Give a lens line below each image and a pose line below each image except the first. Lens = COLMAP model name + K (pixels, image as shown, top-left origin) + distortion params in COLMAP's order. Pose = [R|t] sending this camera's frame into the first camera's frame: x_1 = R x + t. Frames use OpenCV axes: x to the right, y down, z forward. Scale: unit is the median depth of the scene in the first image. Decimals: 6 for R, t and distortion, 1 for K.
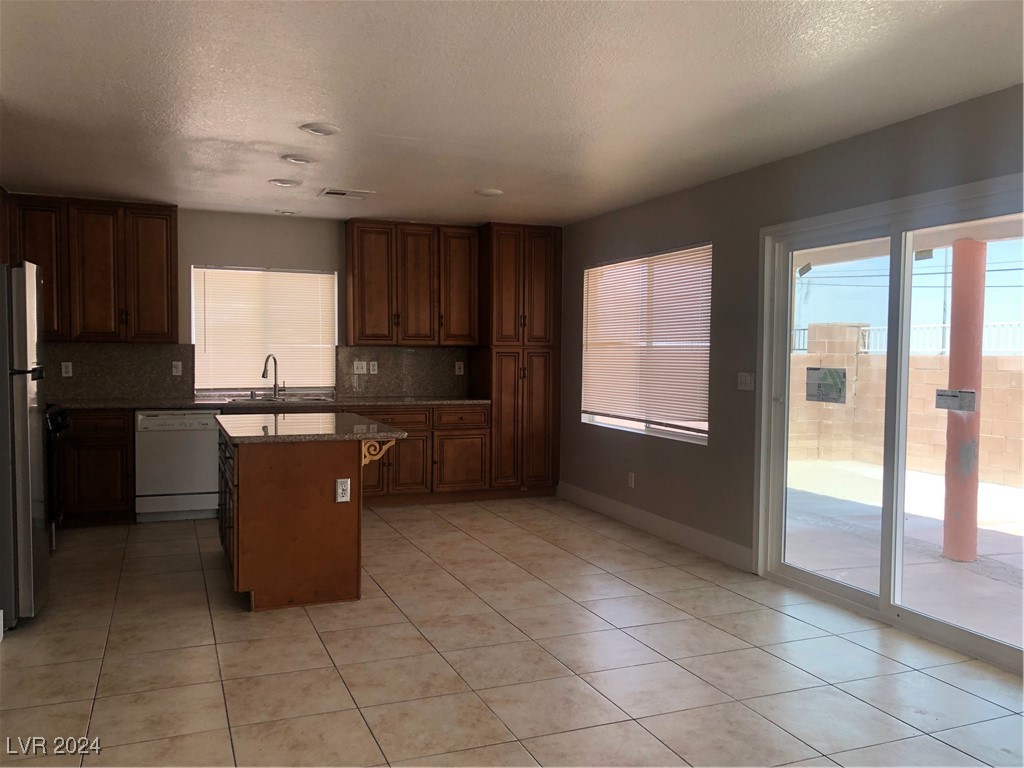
lens RADIAL K [[830.3, 0, 500.3], [0, 830.3, 389.9], [0, 0, 1]] dist [0.047640, -0.054185]
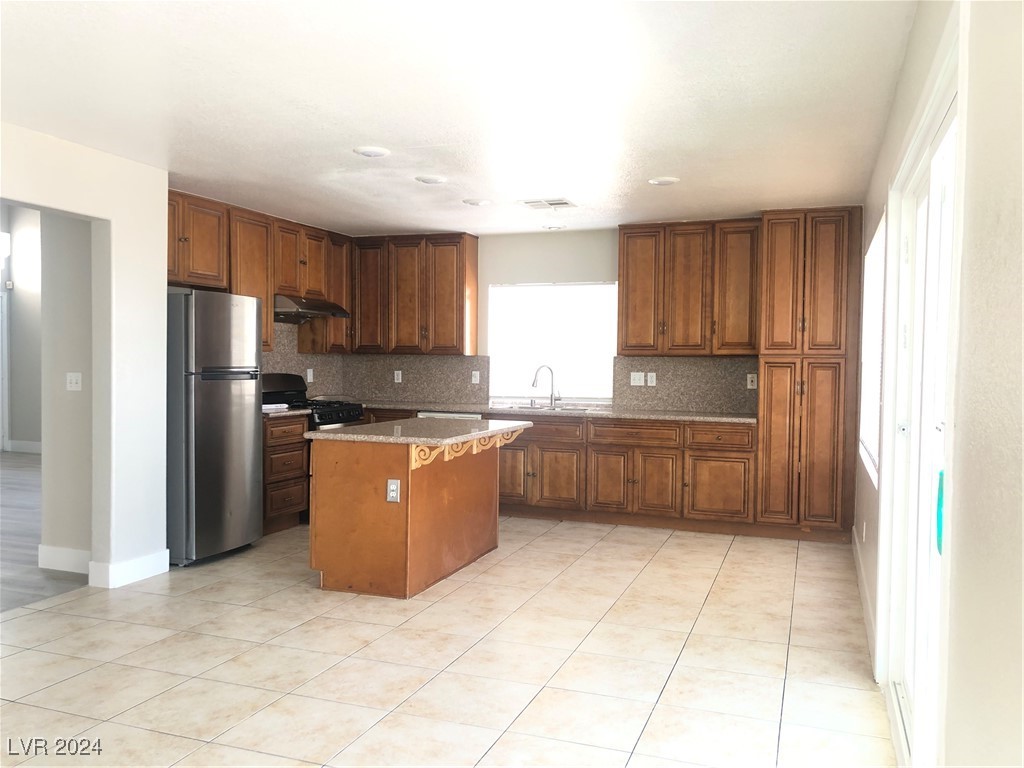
lens RADIAL K [[830.3, 0, 500.3], [0, 830.3, 389.9], [0, 0, 1]] dist [0.047640, -0.054185]
pose [[0.738194, 0.021152, -0.674257, 0.382203], [-0.035064, 0.999360, -0.007038, -0.002058], [0.673677, 0.028837, 0.738463, 0.196486]]
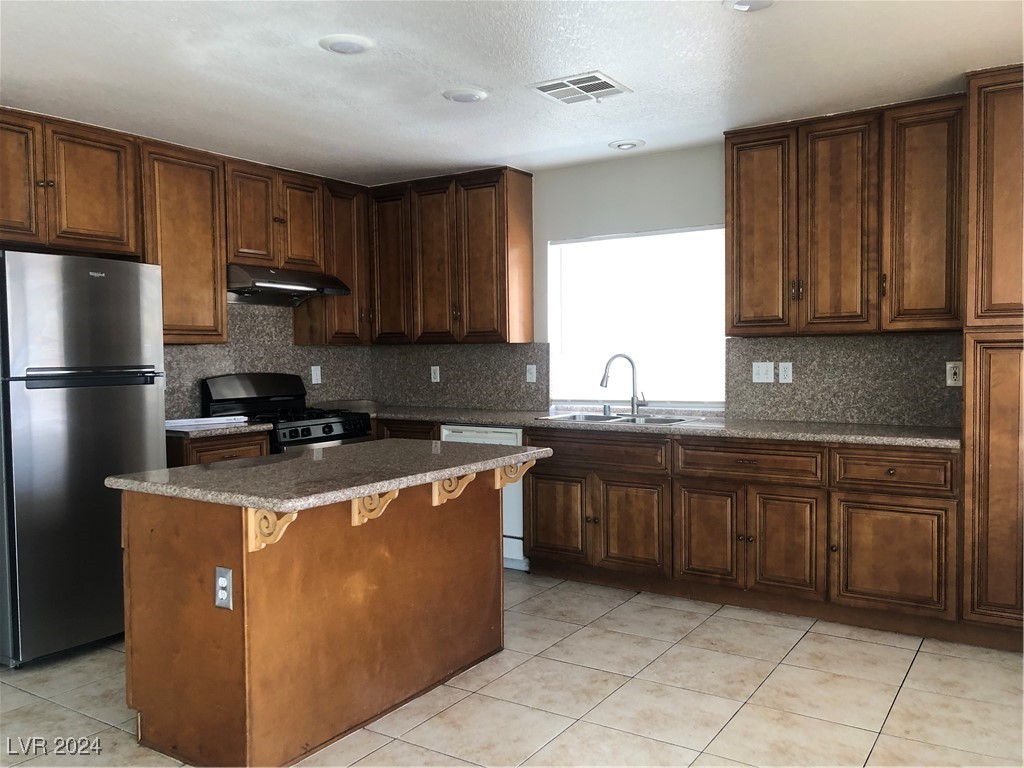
lens RADIAL K [[840.0, 0, 503.4], [0, 840.0, 387.4], [0, 0, 1]] dist [0.004465, 0.013061]
pose [[0.568389, 0.017038, -0.822584, 0.249154], [-0.021462, 0.999752, 0.005879, -0.016174], [0.822480, 0.014313, 0.568614, 0.515139]]
